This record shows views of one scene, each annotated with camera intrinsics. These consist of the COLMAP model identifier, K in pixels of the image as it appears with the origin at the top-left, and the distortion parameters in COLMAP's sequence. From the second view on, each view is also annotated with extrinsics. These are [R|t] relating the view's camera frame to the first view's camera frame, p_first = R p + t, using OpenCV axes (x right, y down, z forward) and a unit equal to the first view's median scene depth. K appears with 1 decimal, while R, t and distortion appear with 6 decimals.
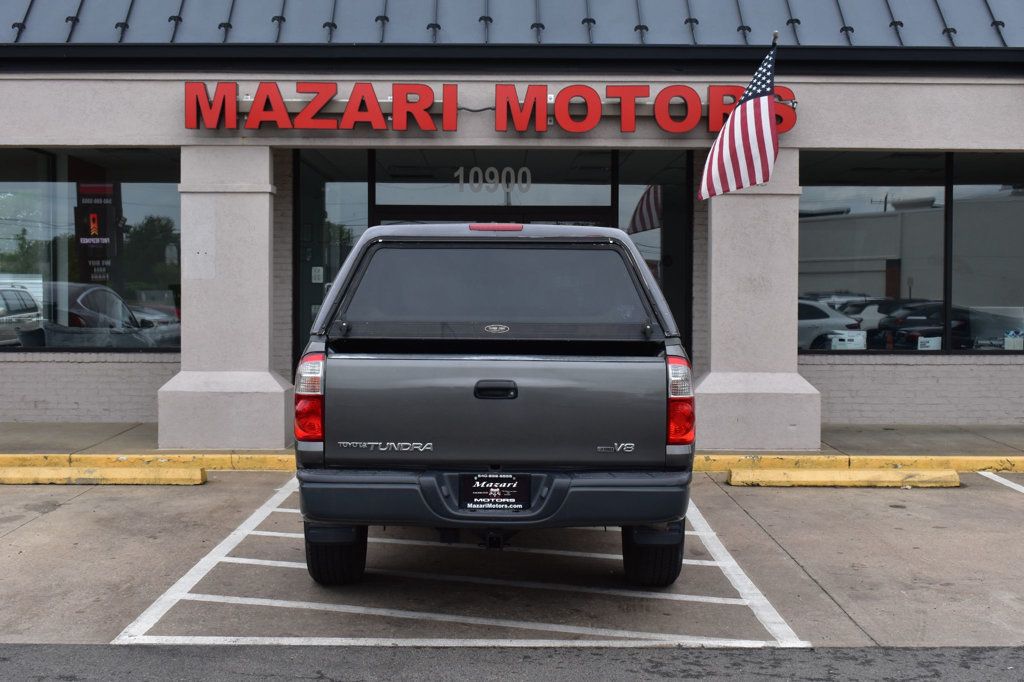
lens RADIAL K [[1399.8, 0, 512.0], [0, 1399.8, 341.0], [0, 0, 1]] dist [-0.040903, -0.024392]
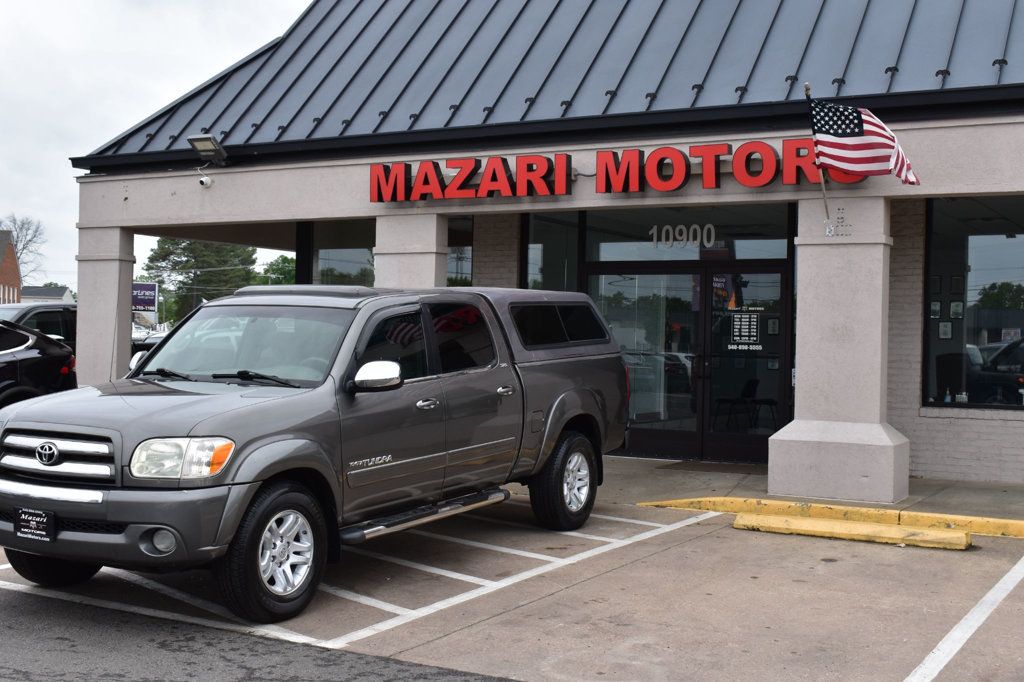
lens RADIAL K [[1279.2, 0, 512.0], [0, 1279.2, 341.0], [0, 0, 1]] dist [-0.057429, -0.023053]
pose [[0.861523, 0.013036, -0.507552, 0.443347], [-0.032458, 0.999040, -0.029436, -0.000806], [0.506681, 0.041834, 0.861118, 0.095967]]
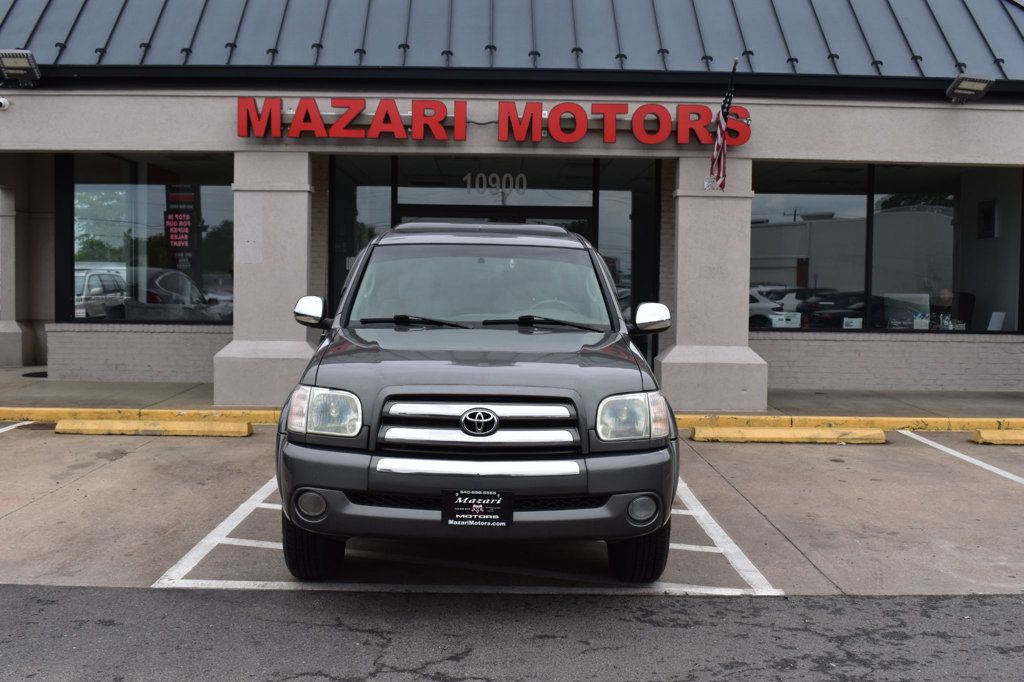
lens RADIAL K [[1077.5, 0, 512.0], [0, 1077.5, 341.0], [0, 0, 1]] dist [-0.075635, 0.003582]
pose [[0.999935, 0.009042, 0.006958, -0.004943], [-0.009183, 0.999749, 0.020456, 0.001166], [-0.006772, -0.020519, 0.999767, 0.081944]]
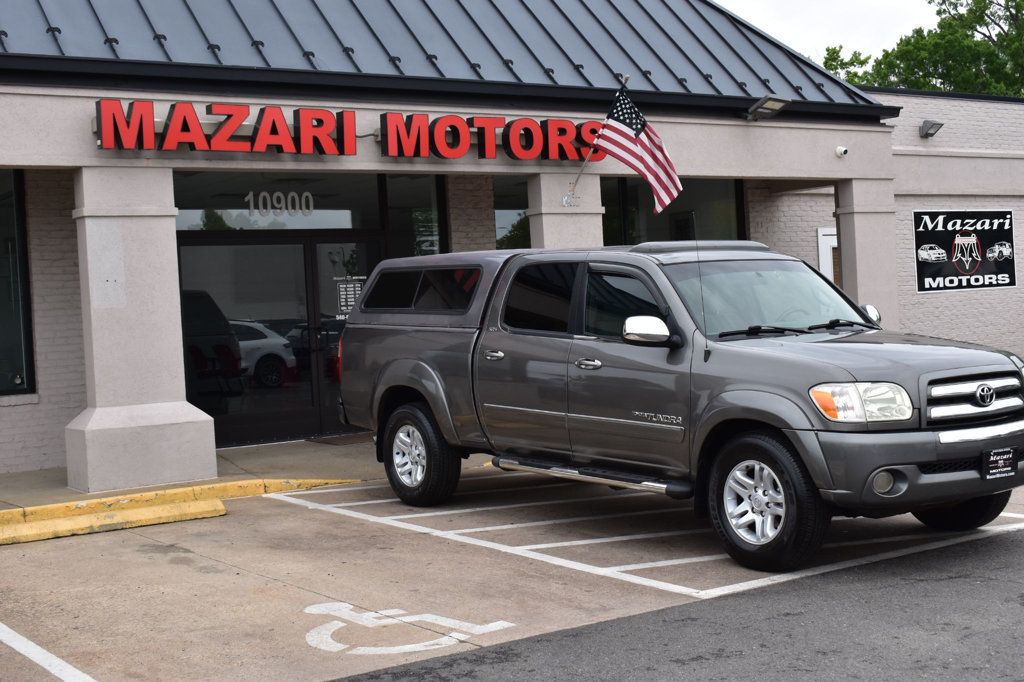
lens RADIAL K [[1399.8, 0, 512.0], [0, 1399.8, 341.0], [0, 0, 1]] dist [-0.040903, -0.024392]
pose [[0.818747, -0.059923, 0.571018, -0.546661], [0.074651, 0.997207, -0.002390, -0.000150], [-0.569280, 0.044584, 0.820934, 0.077697]]
